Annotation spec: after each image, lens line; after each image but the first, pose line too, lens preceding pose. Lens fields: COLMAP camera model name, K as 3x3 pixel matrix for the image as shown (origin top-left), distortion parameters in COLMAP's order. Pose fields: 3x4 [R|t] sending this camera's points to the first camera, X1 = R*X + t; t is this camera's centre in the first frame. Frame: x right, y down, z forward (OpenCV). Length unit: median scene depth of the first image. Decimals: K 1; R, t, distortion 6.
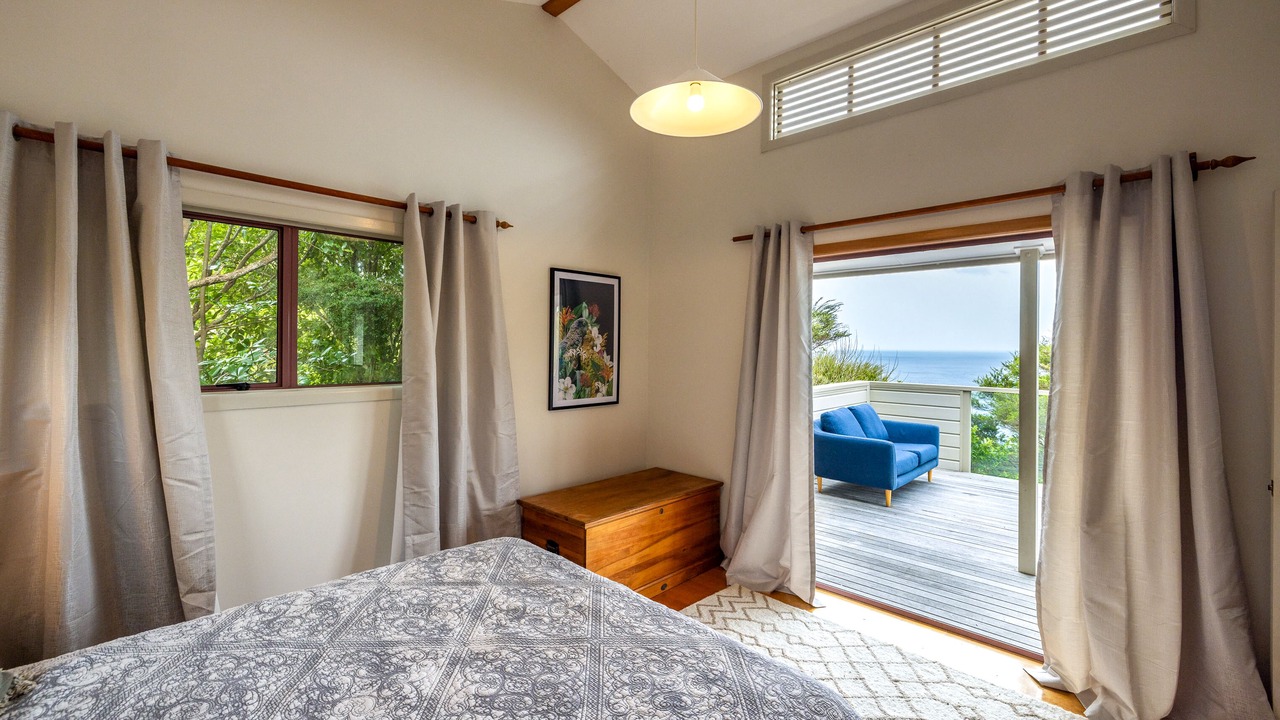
lens RADIAL K [[531.9, 0, 639.3], [0, 531.9, 347.5], [0, 0, 1]] dist [0.002232, 0.000159]
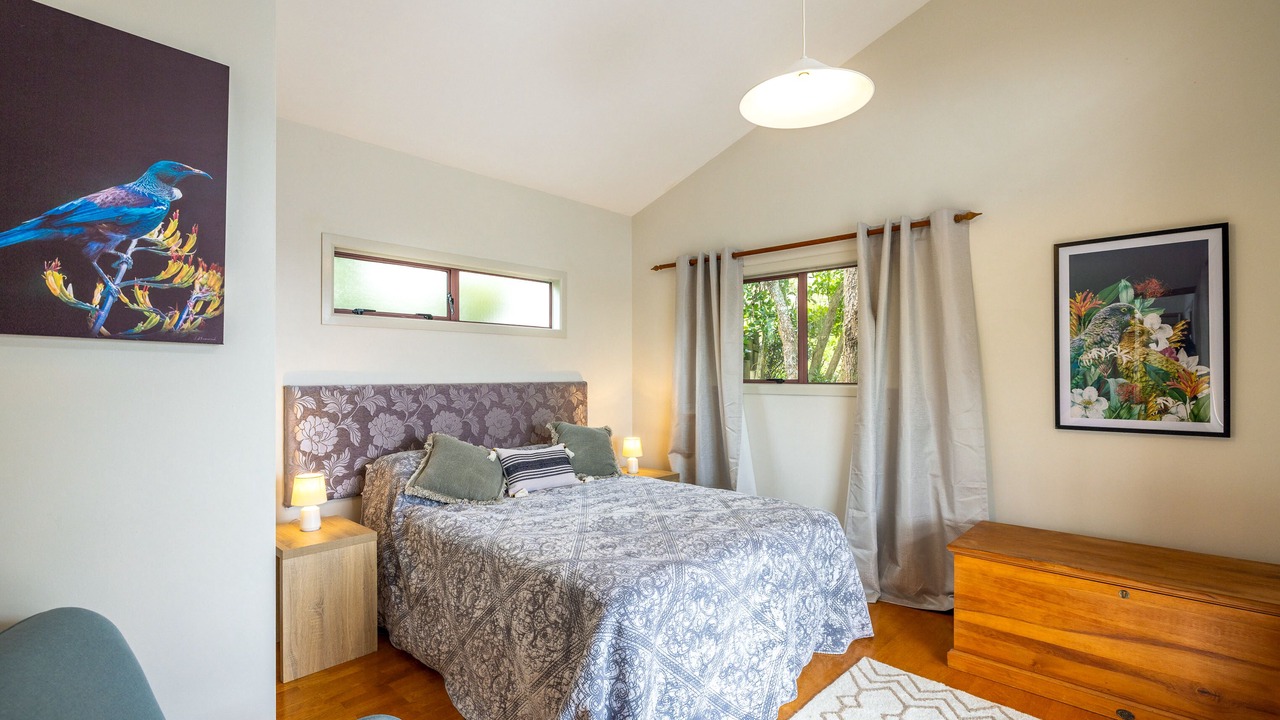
lens RADIAL K [[612.8, 0, 639.4], [0, 612.8, 370.2], [0, 0, 1]] dist [-0.004478, -0.000533]
pose [[0.006773, -0.016740, -0.999837, 0.694395], [-0.001016, 0.999859, -0.016748, 0.046979], [0.999977, 0.001129, 0.006755, 0.373170]]
